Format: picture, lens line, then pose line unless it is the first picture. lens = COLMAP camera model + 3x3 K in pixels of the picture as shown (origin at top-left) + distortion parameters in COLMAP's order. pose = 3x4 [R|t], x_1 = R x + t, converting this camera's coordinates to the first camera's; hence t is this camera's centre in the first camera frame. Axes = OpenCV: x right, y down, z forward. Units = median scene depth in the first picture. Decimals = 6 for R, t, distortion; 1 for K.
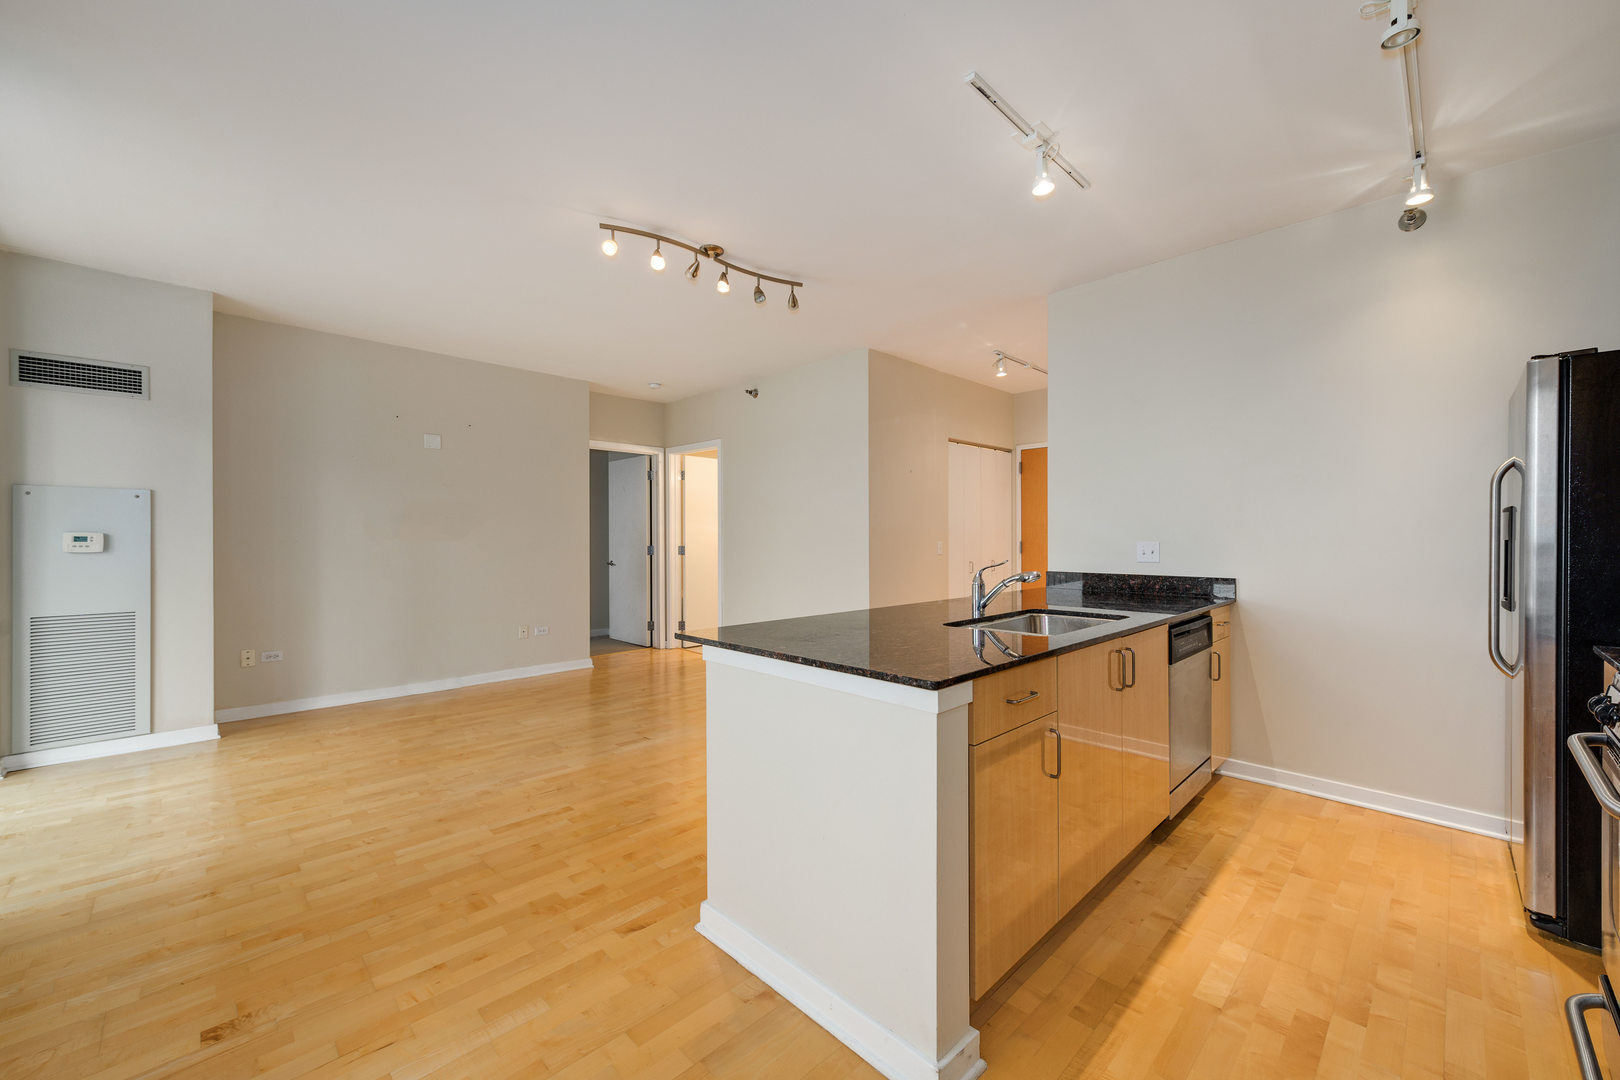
lens RADIAL K [[640.6, 0, 797.0], [0, 640.6, 538.5], [0, 0, 1]] dist [0.008242, 0.000395]
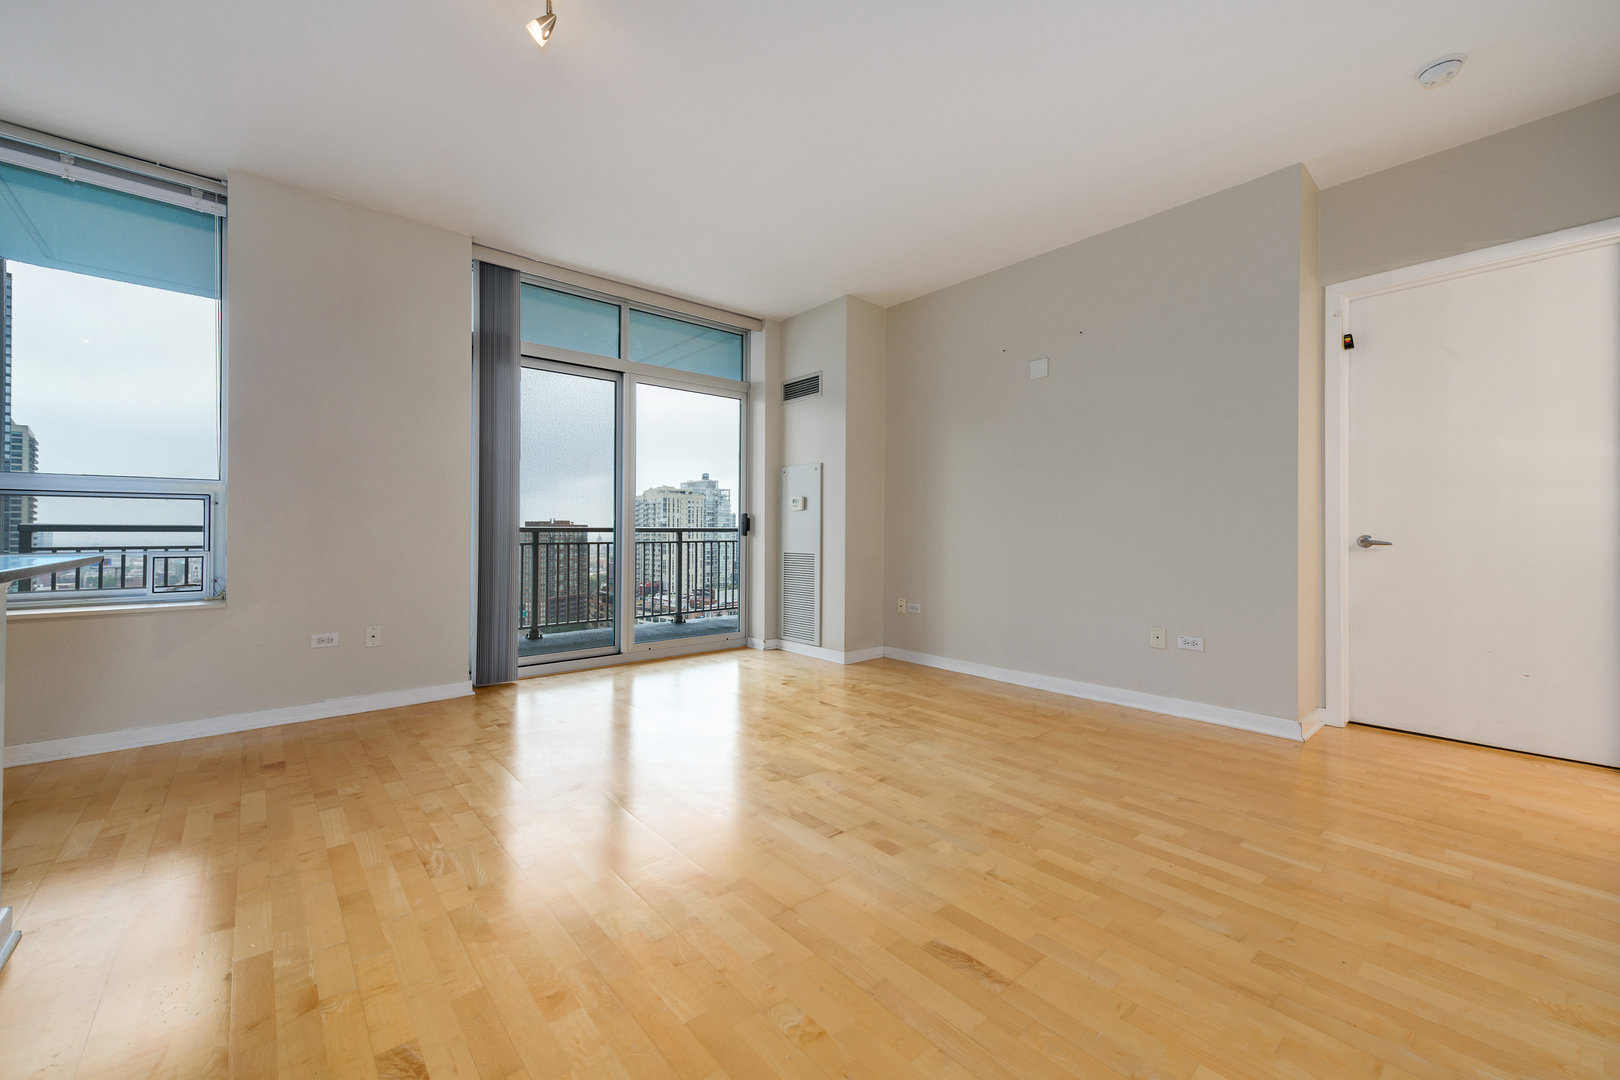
lens RADIAL K [[637.0, 0, 820.6], [0, 637.0, 531.0], [0, 0, 1]] dist [0.011561, 0.000250]
pose [[-0.043115, 0.000403, -0.999070, 0.318404], [0.000293, 1.000000, 0.000391, 0.067027], [0.999070, -0.000276, -0.043115, 1.106966]]
